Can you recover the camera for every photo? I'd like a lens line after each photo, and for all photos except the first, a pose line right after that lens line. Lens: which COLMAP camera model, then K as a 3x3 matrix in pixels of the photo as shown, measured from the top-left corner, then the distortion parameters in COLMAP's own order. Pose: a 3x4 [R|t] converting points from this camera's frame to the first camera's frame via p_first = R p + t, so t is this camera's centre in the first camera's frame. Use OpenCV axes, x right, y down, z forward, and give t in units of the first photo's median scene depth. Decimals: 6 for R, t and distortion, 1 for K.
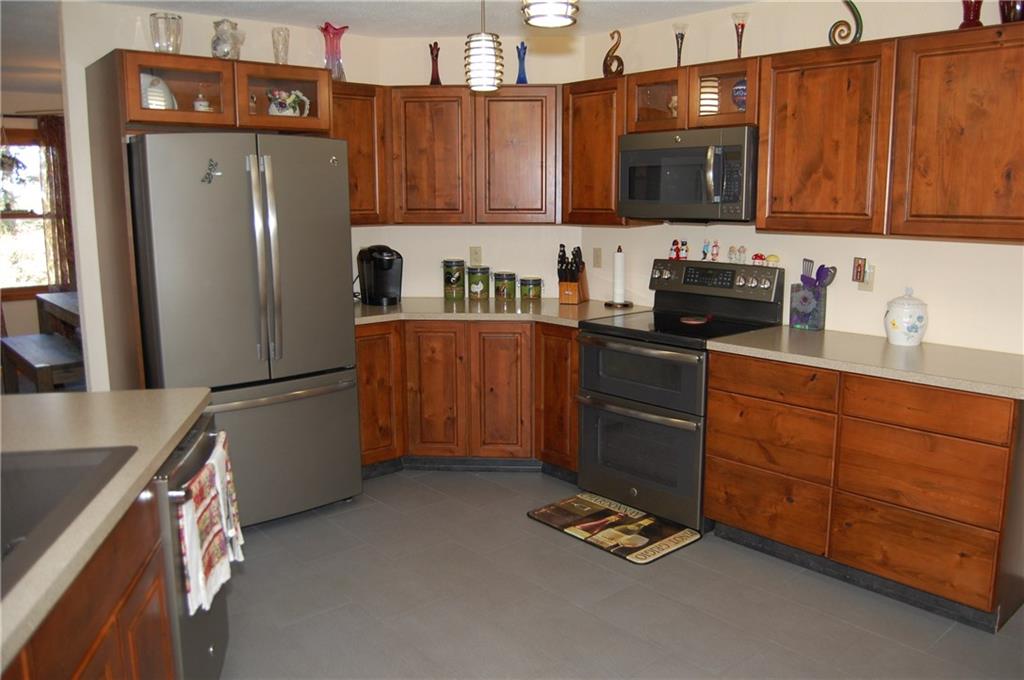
lens RADIAL K [[803.1, 0, 534.0], [0, 803.1, 335.9], [0, 0, 1]] dist [-0.092898, 0.033423]
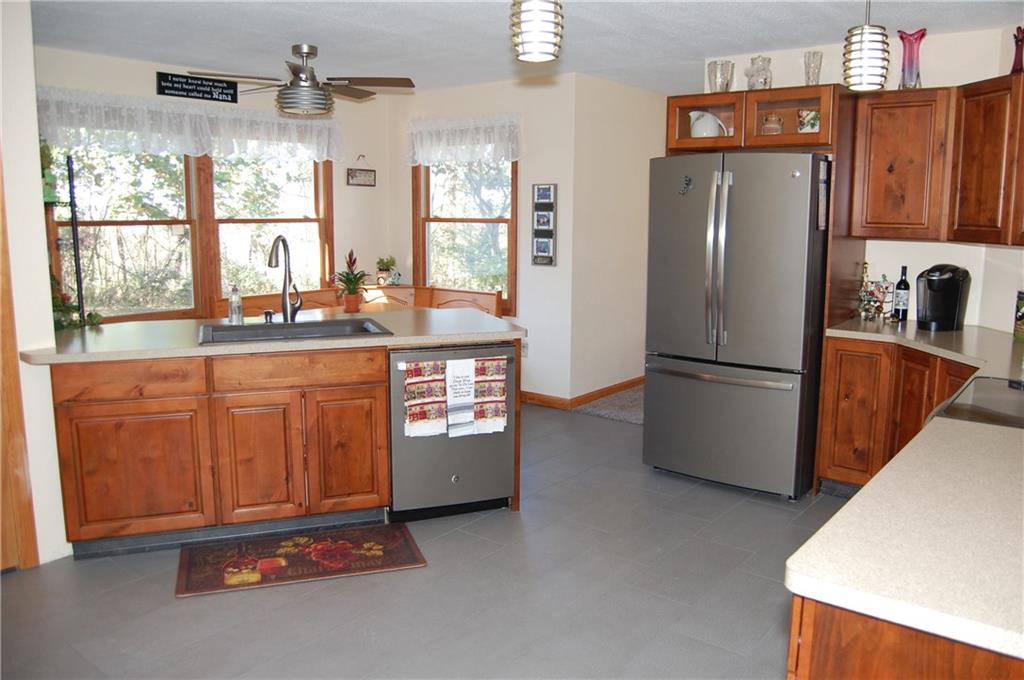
lens RADIAL K [[803.1, 0, 534.0], [0, 803.1, 335.9], [0, 0, 1]] dist [-0.092898, 0.033423]
pose [[0.177885, 0.149427, -0.972640, 0.719468], [-0.179551, 0.976740, 0.117219, -0.067290], [0.967532, 0.153787, 0.200578, 0.471355]]
